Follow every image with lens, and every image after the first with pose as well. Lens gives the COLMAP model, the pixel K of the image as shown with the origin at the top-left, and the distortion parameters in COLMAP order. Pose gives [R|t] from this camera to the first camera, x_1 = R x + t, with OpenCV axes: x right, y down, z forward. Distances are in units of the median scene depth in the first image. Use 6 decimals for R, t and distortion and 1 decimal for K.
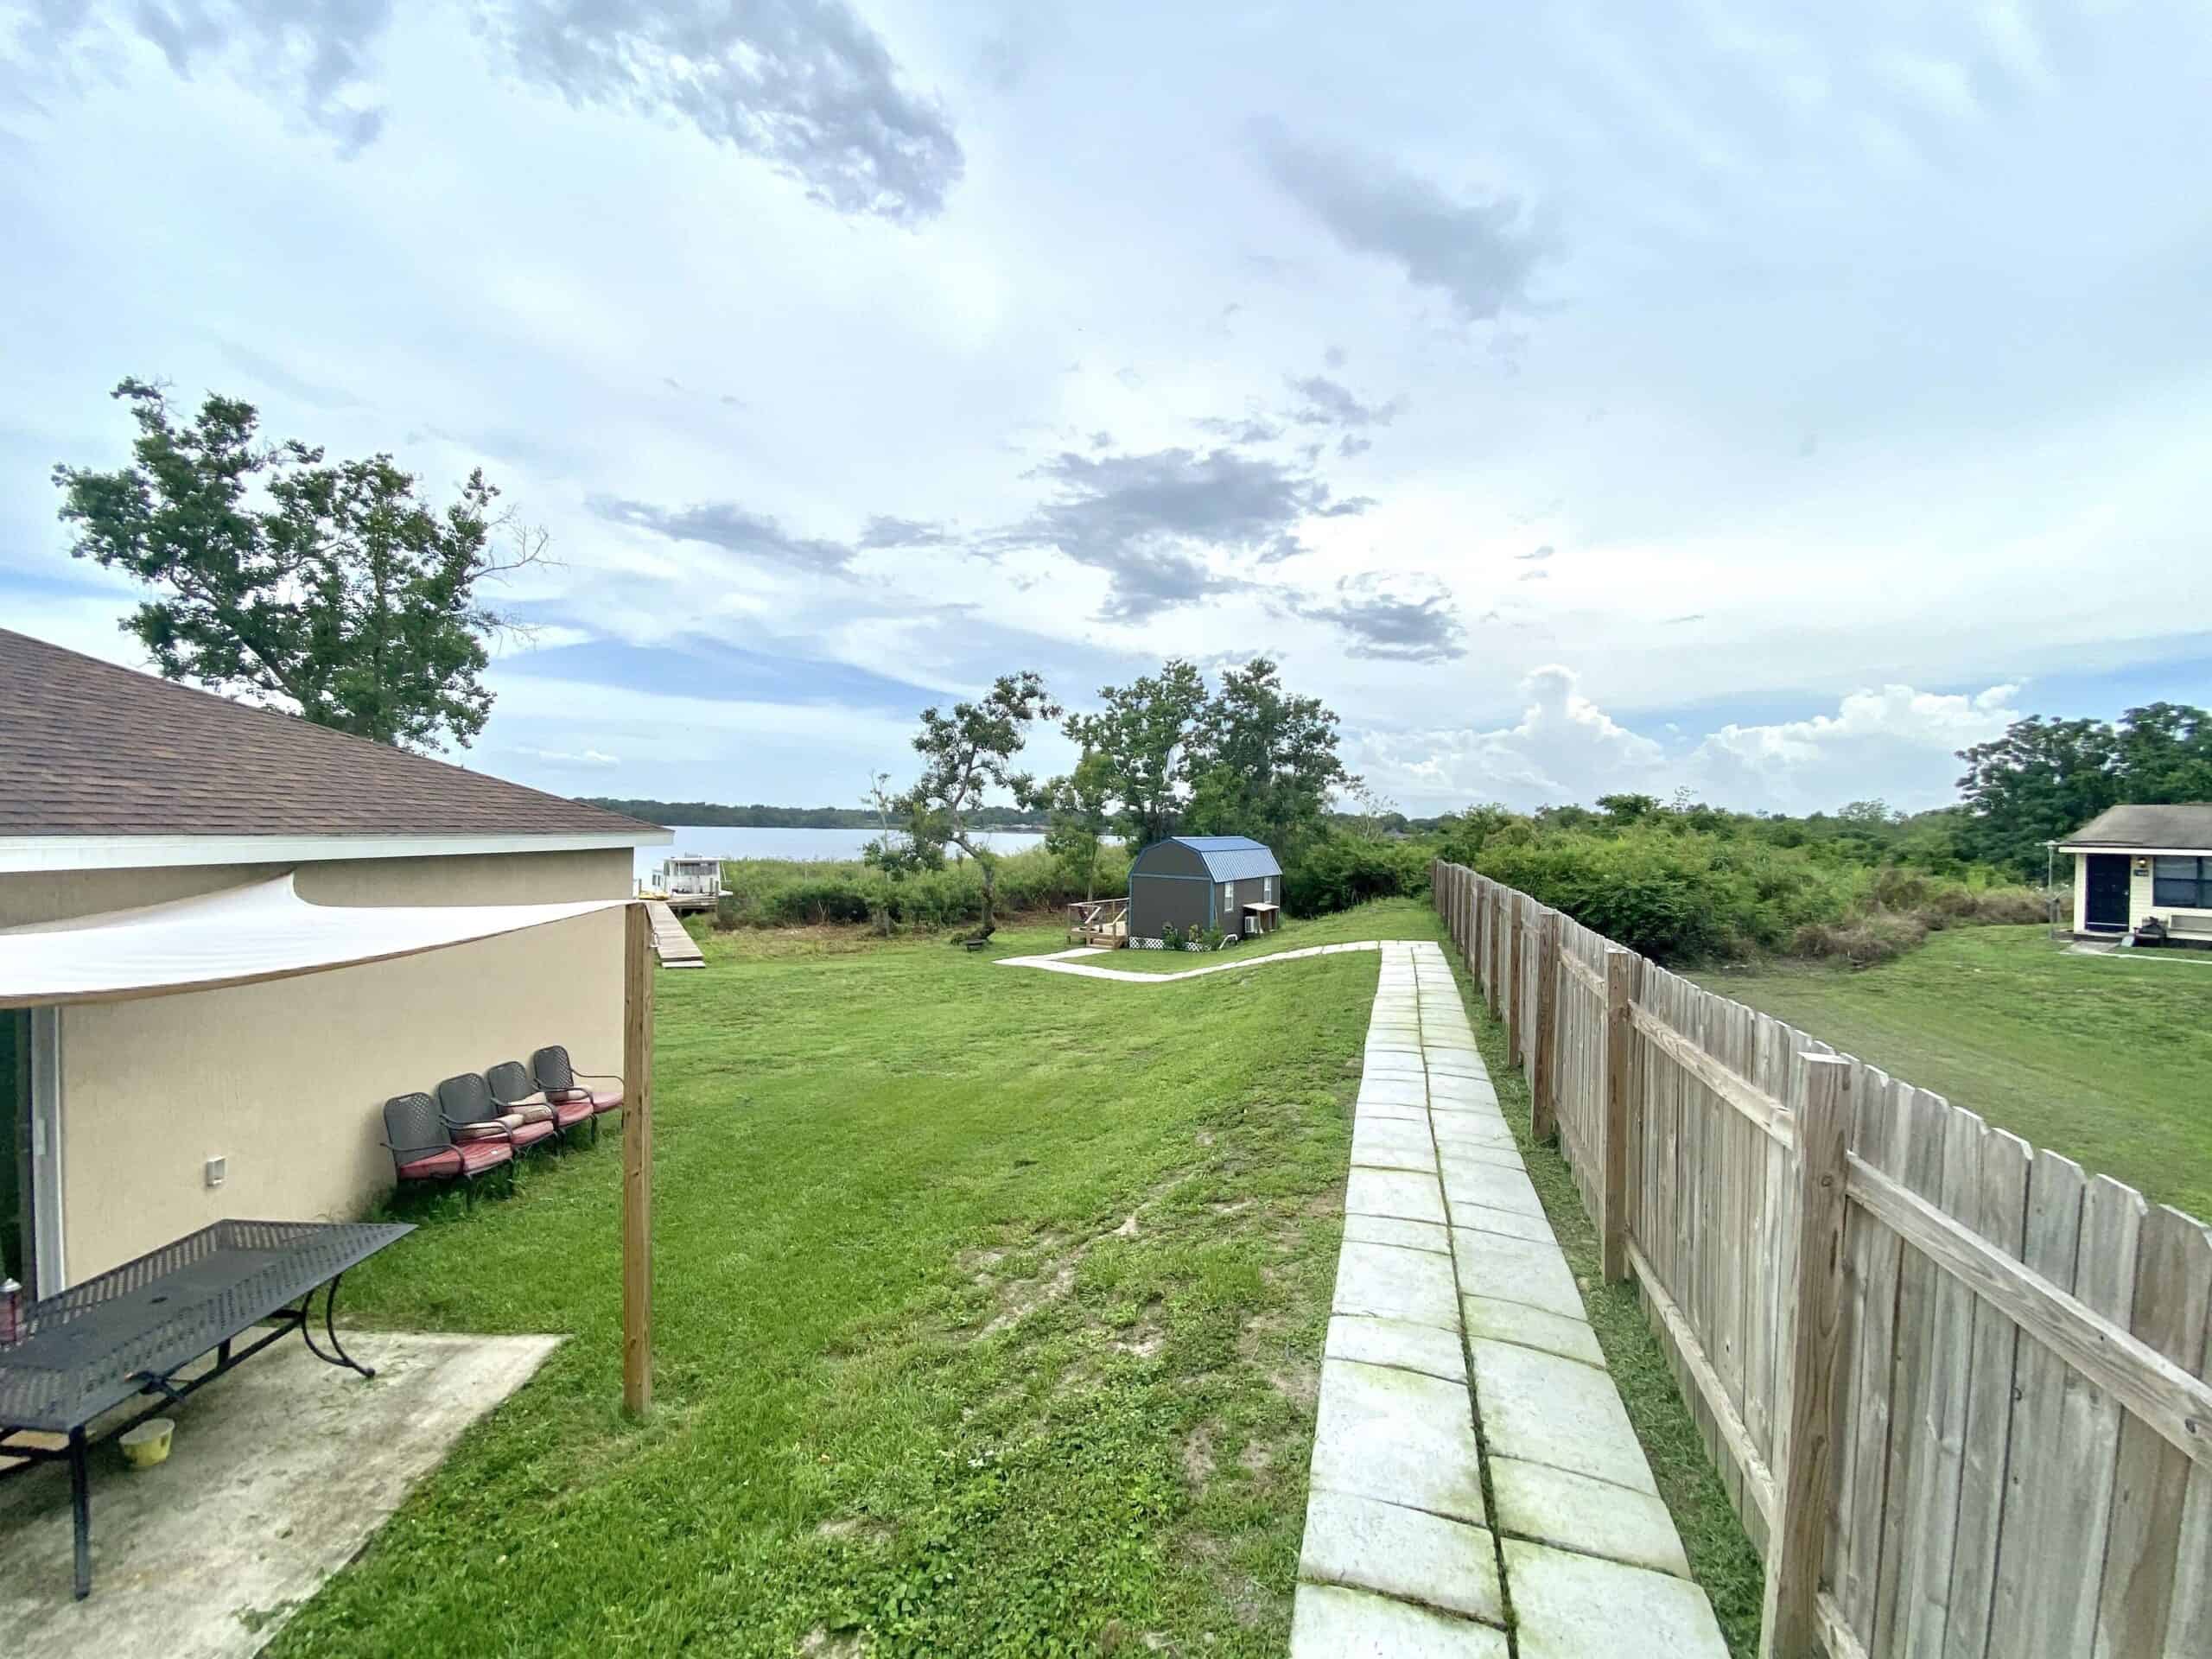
lens RADIAL K [[892.7, 0, 1105.3], [0, 892.7, 834.4], [0, 0, 1]] dist [-0.009291, -0.004741]
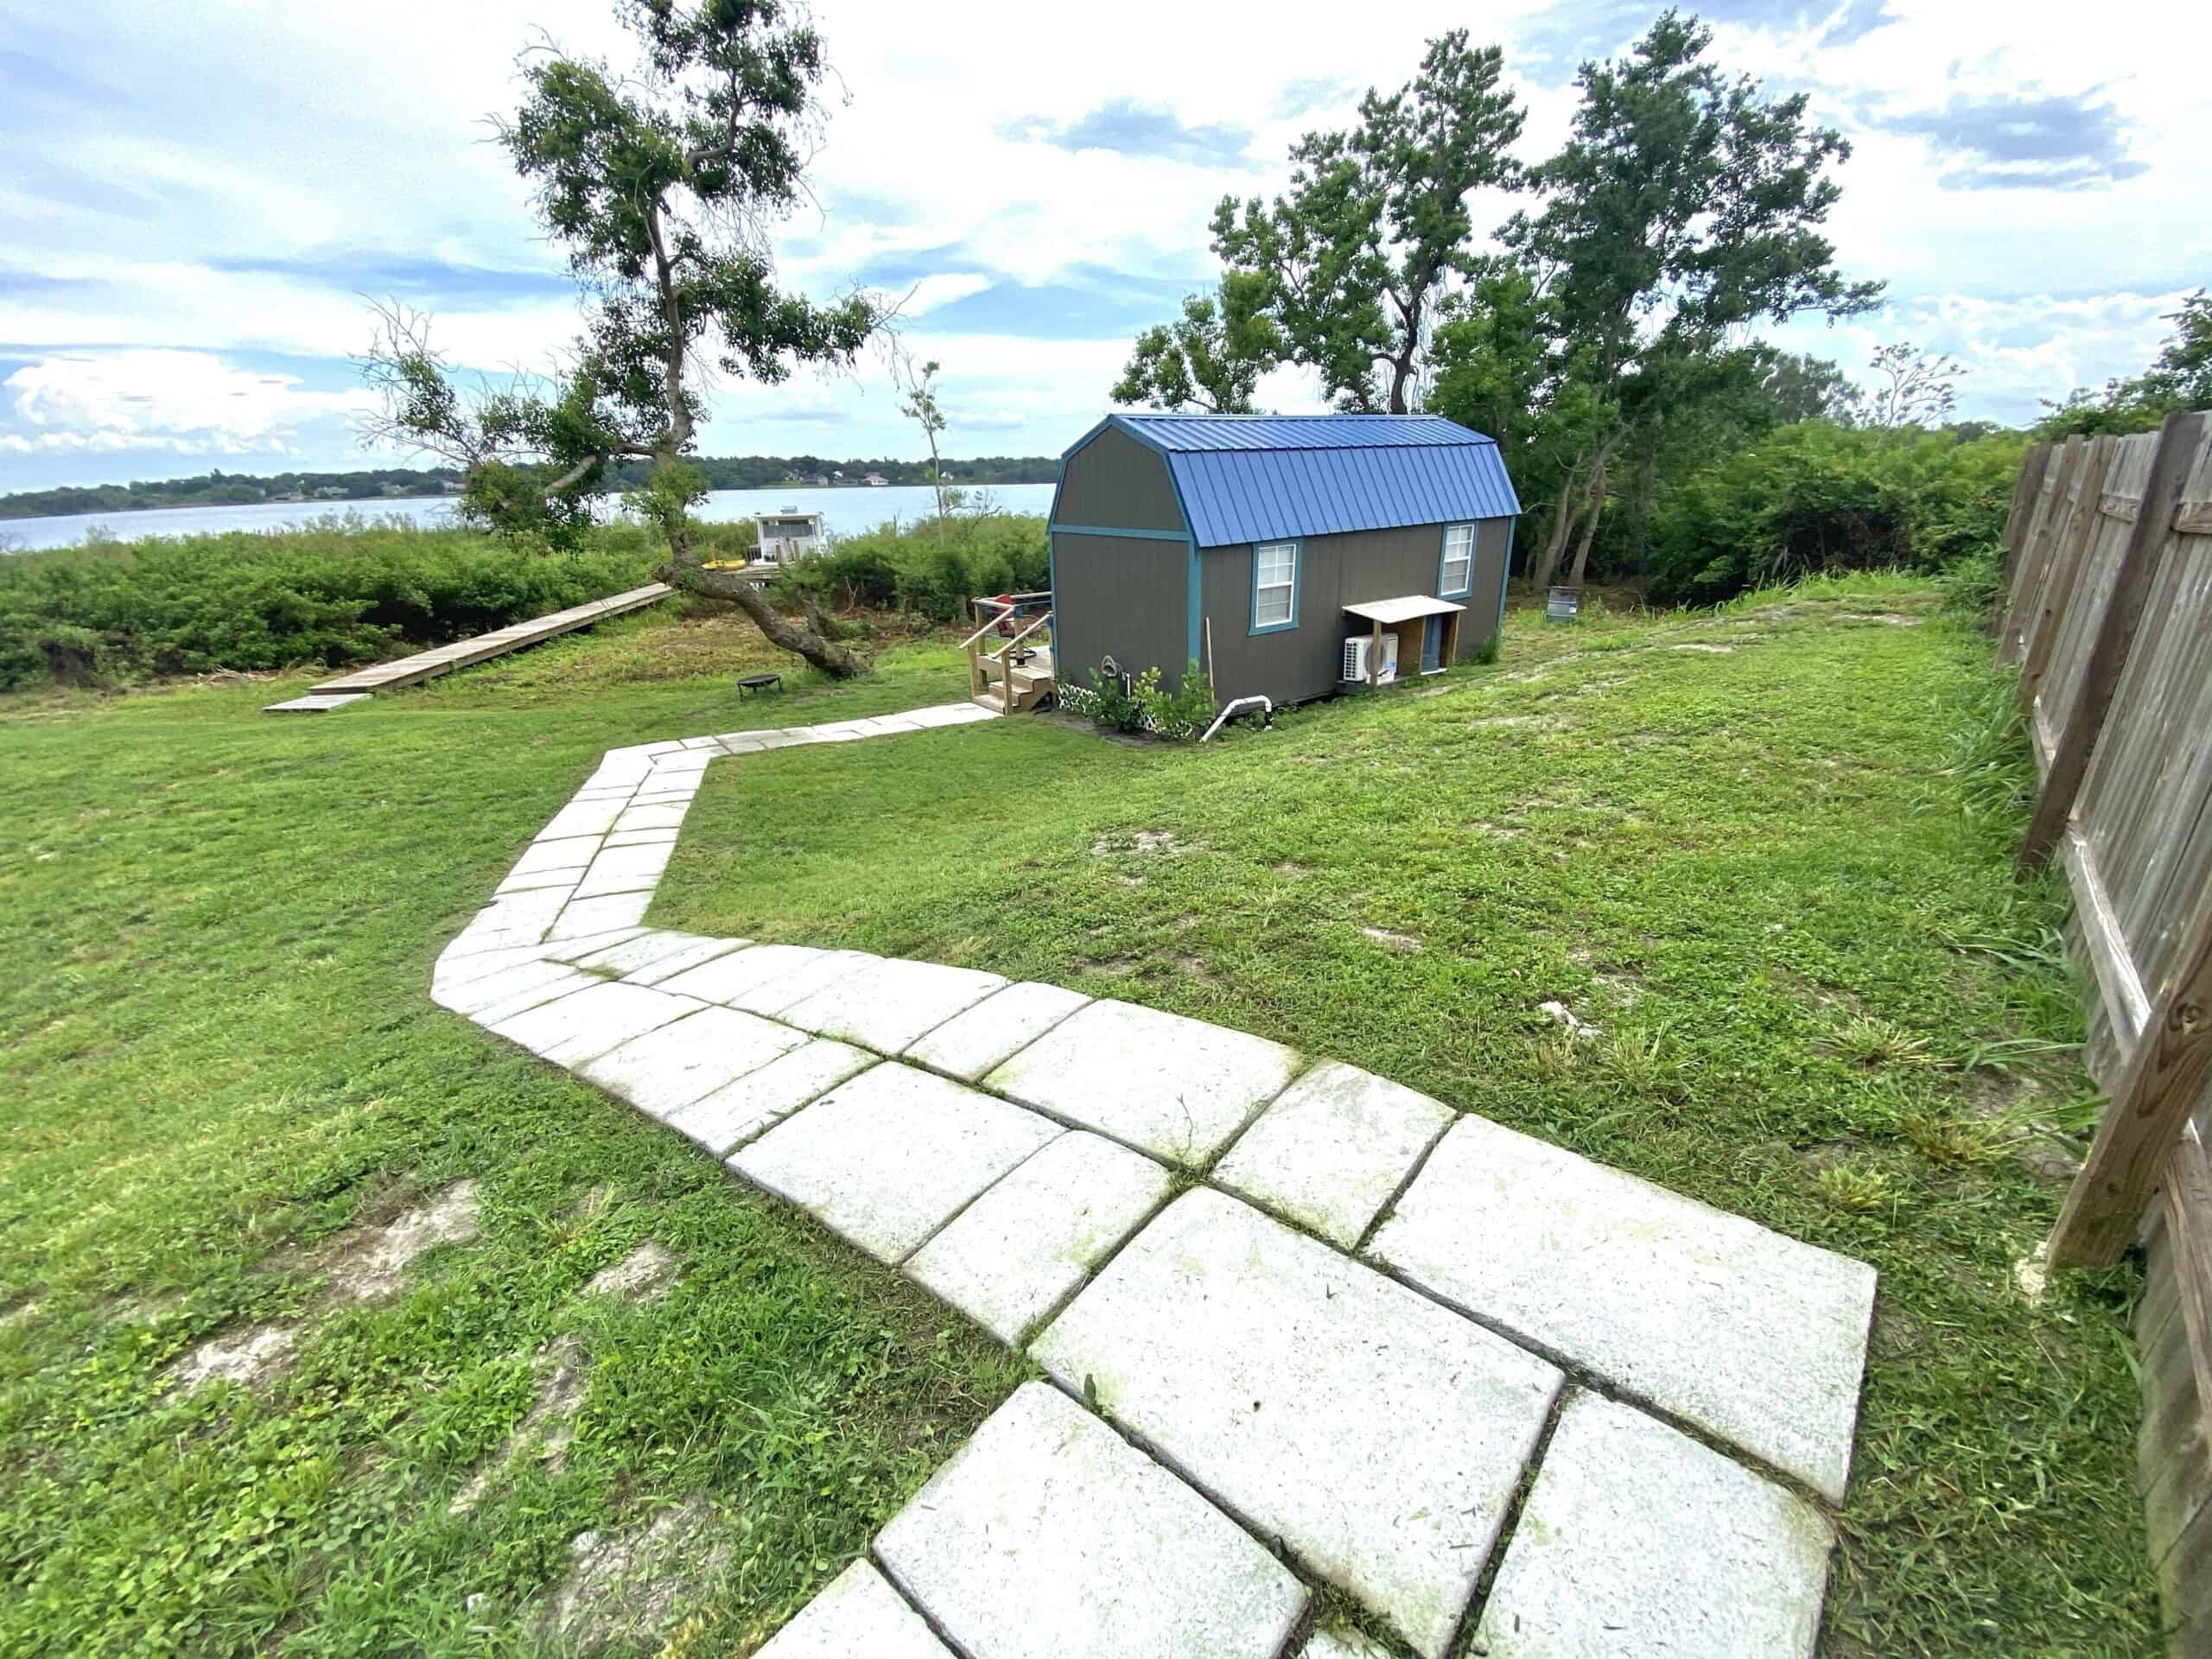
lens RADIAL K [[892.7, 0, 1156.0], [0, 892.7, 838.5], [0, 0, 1]] dist [-0.009291, -0.004741]
pose [[0.925645, 0.099168, -0.365166, 0.143588], [0.043156, 0.931082, 0.362248, 0.020640], [0.375923, -0.351073, 0.857572, 0.395833]]
